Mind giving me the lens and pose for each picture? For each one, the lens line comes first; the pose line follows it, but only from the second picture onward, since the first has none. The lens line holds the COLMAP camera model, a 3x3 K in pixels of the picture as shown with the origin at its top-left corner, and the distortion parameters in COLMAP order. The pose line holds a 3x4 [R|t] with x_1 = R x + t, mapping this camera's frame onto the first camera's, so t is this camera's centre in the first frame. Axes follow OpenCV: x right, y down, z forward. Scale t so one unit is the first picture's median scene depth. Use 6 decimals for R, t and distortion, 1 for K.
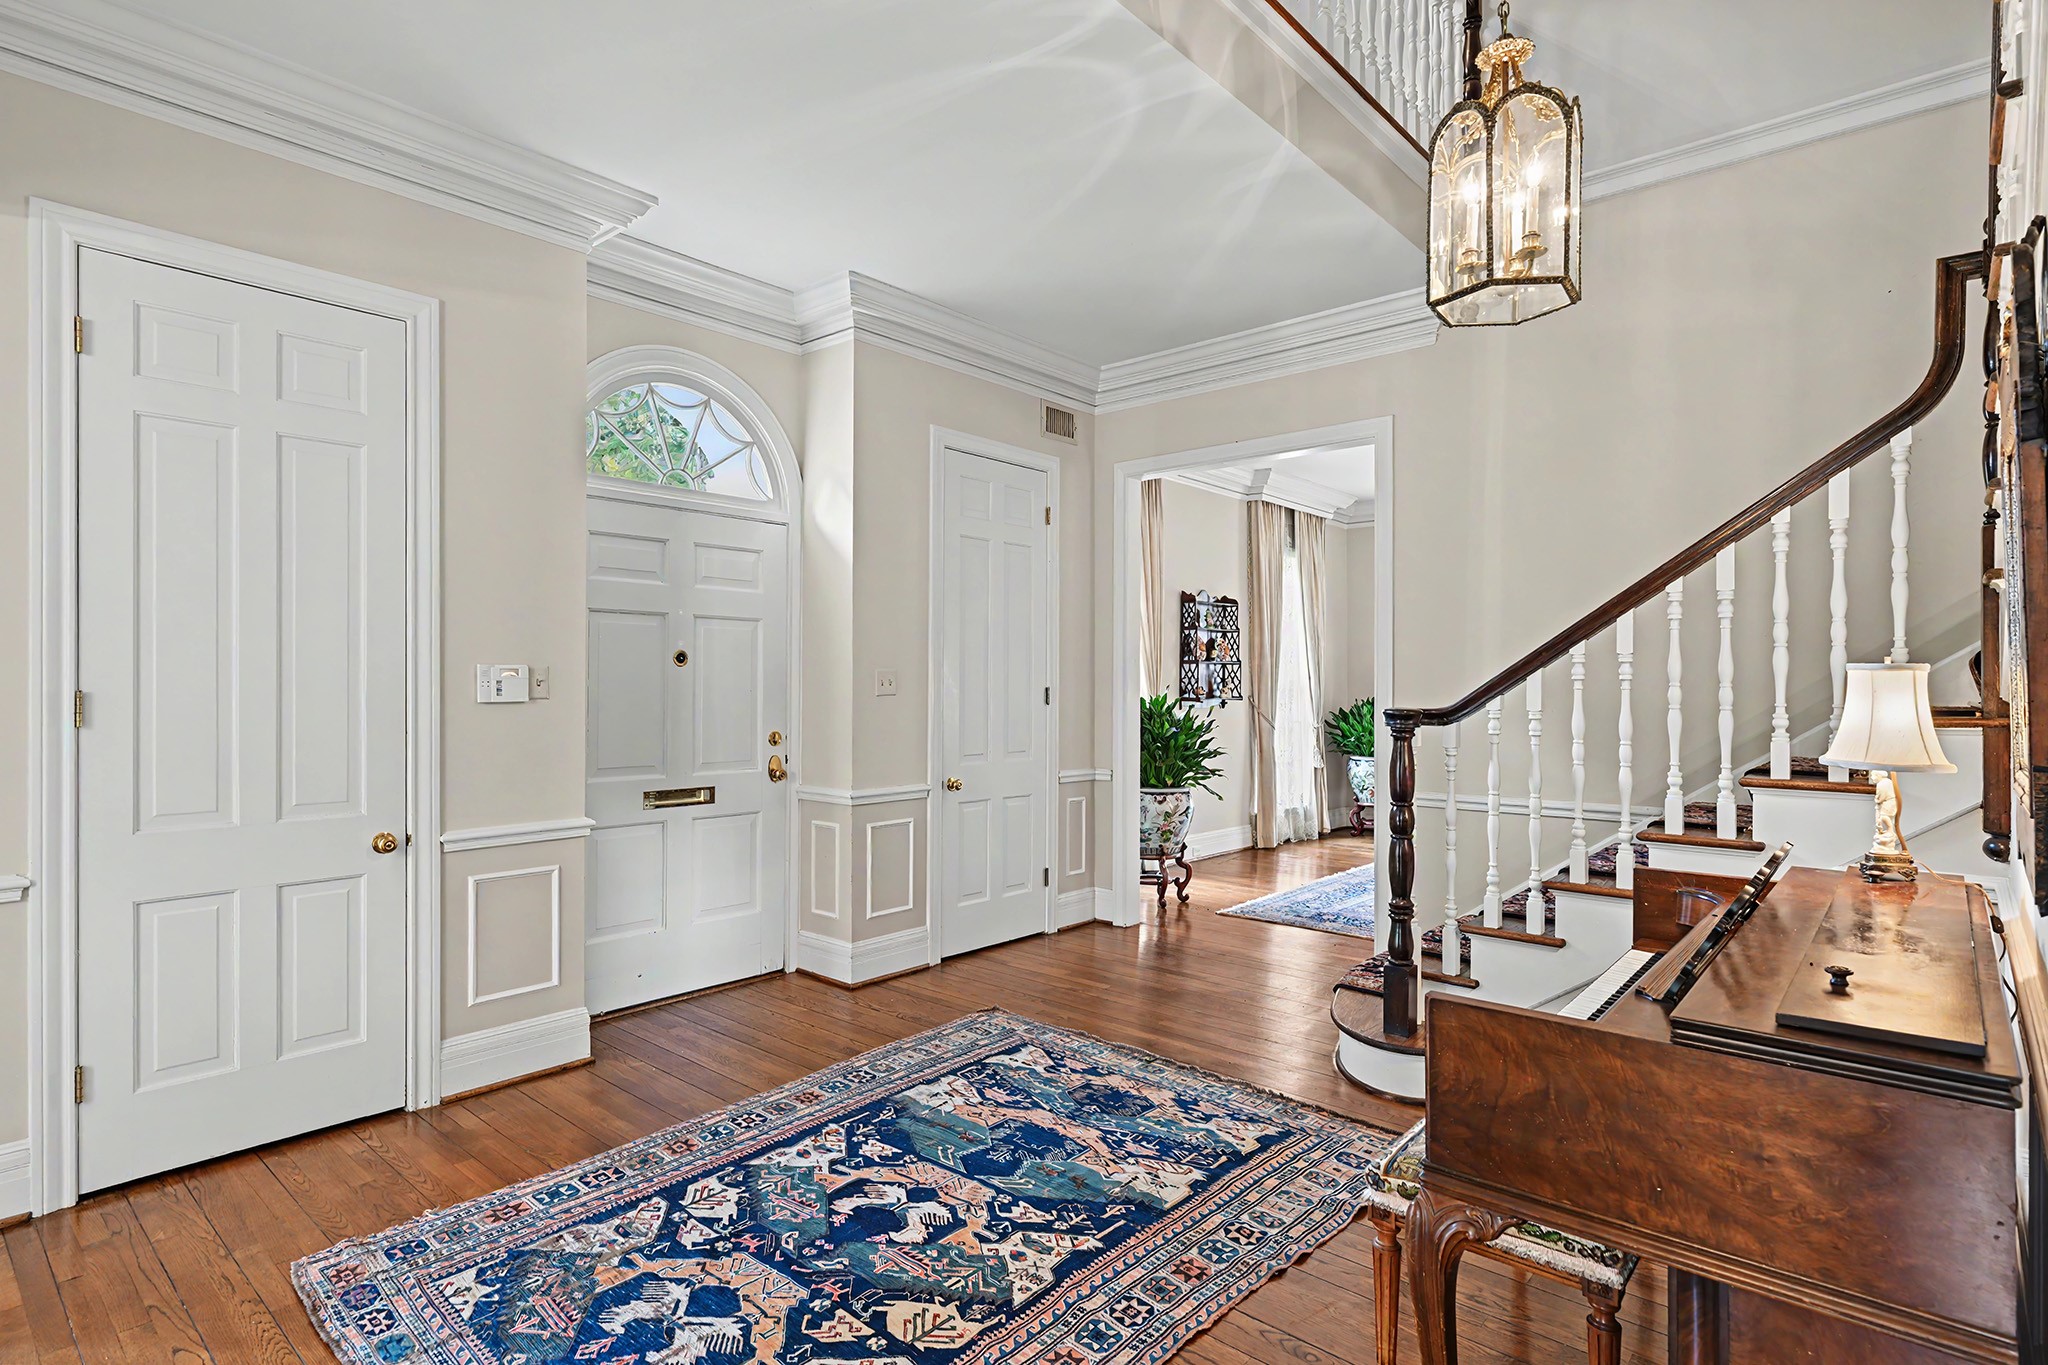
lens RADIAL K [[1048.8, 0, 1024.3], [0, 1048.8, 681.9], [0, 0, 1]] dist [0.002435, 0.000292]
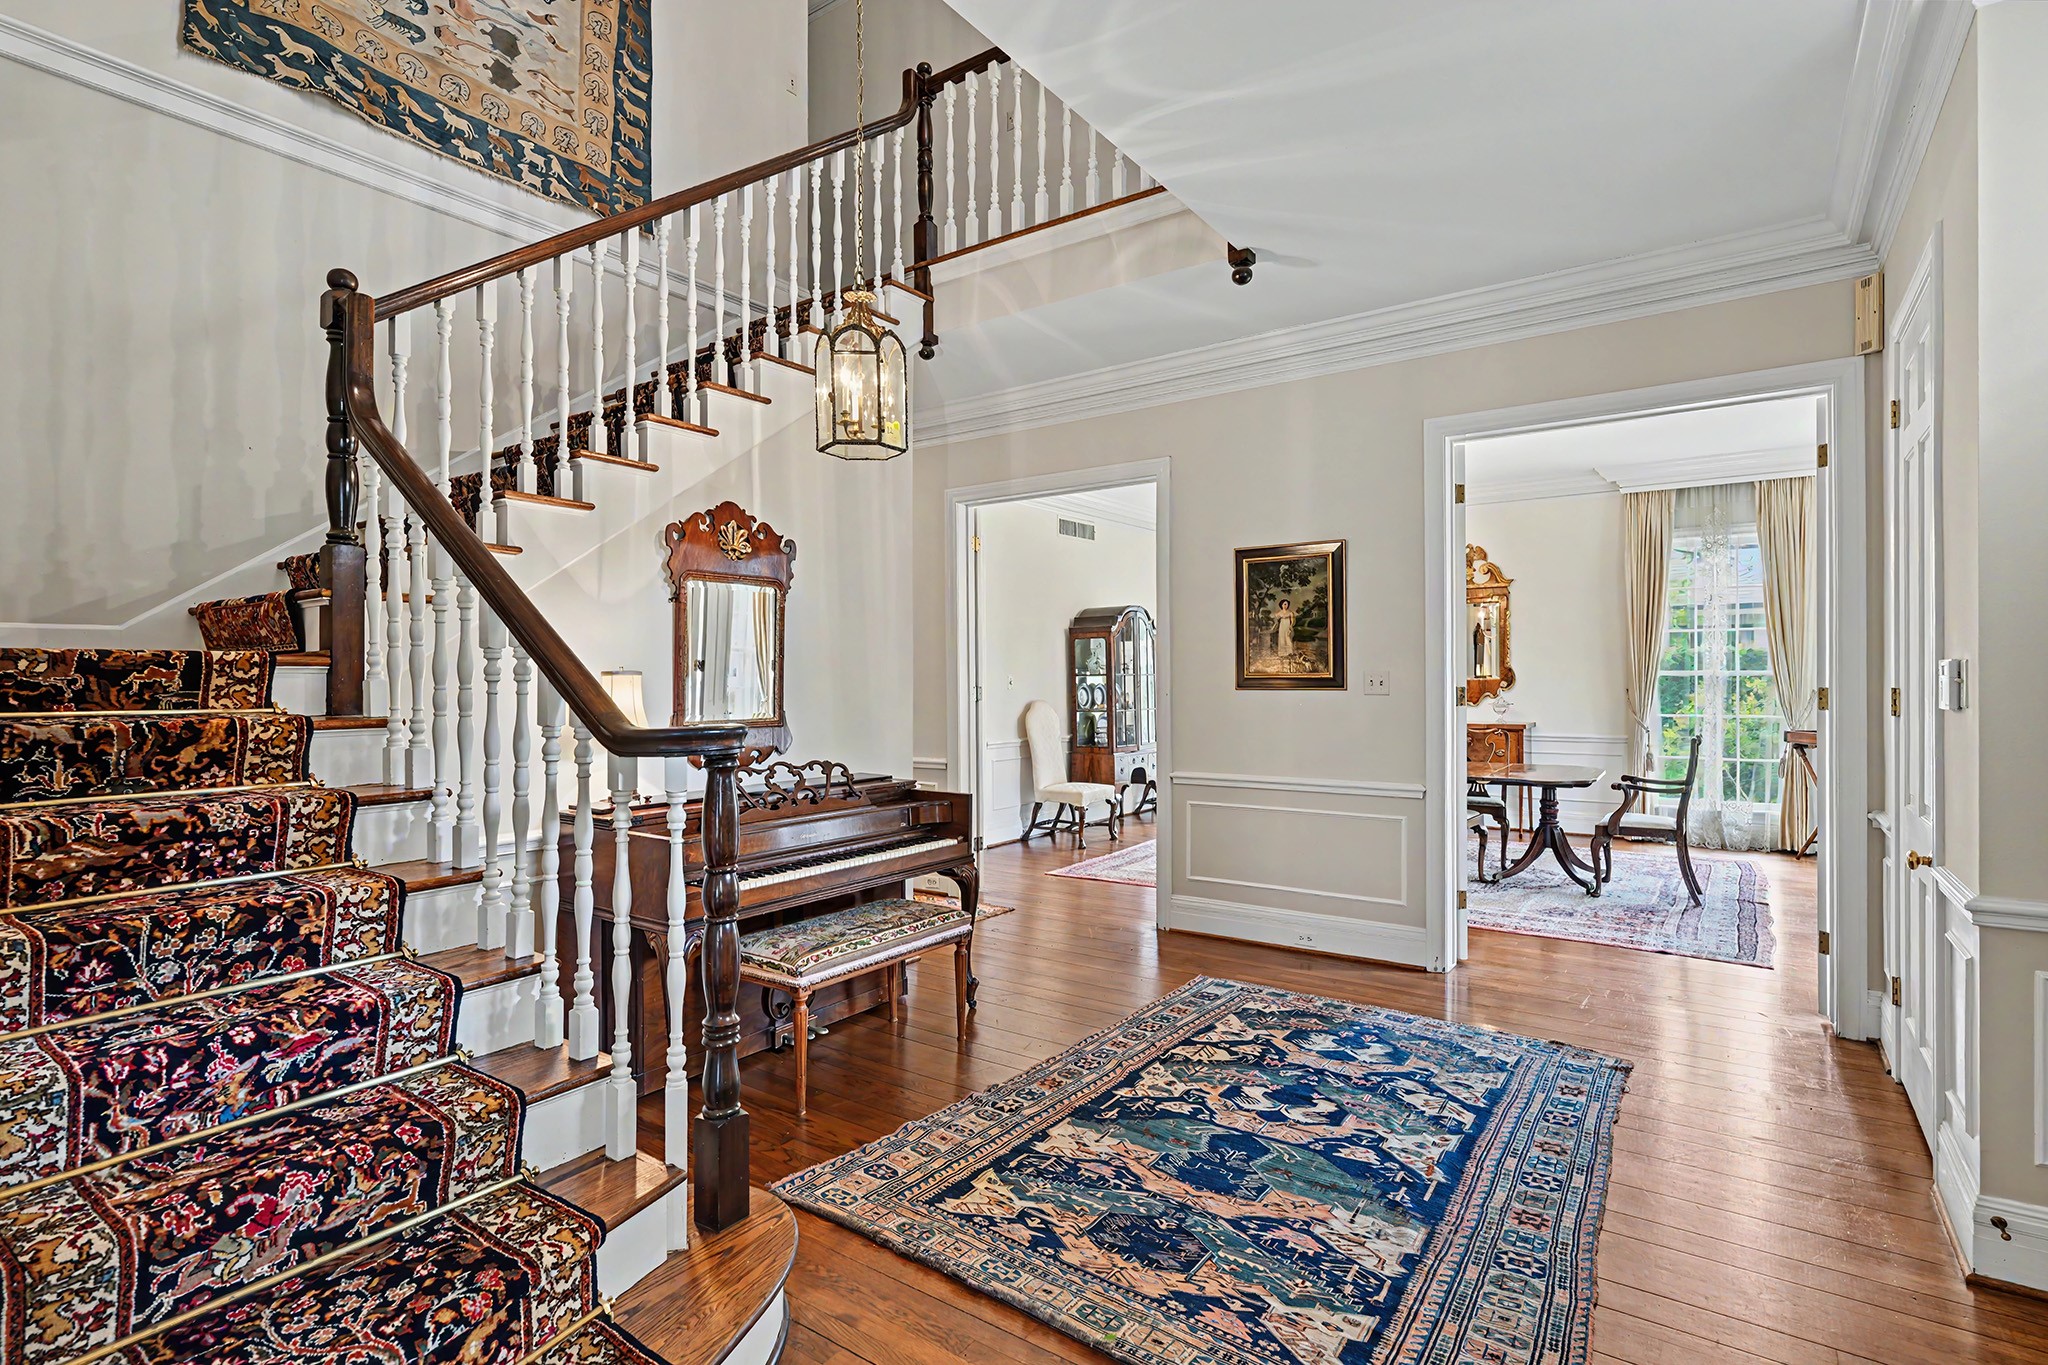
lens RADIAL K [[993.5, 0, 1022.0], [0, 993.5, 682.8], [0, 0, 1]] dist [-0.000945, -0.000609]
pose [[-0.994694, 0.001004, -0.102869, 0.286736], [0.000370, 0.999981, 0.006183, -0.006477], [0.102873, 0.006113, -0.994676, 1.997396]]
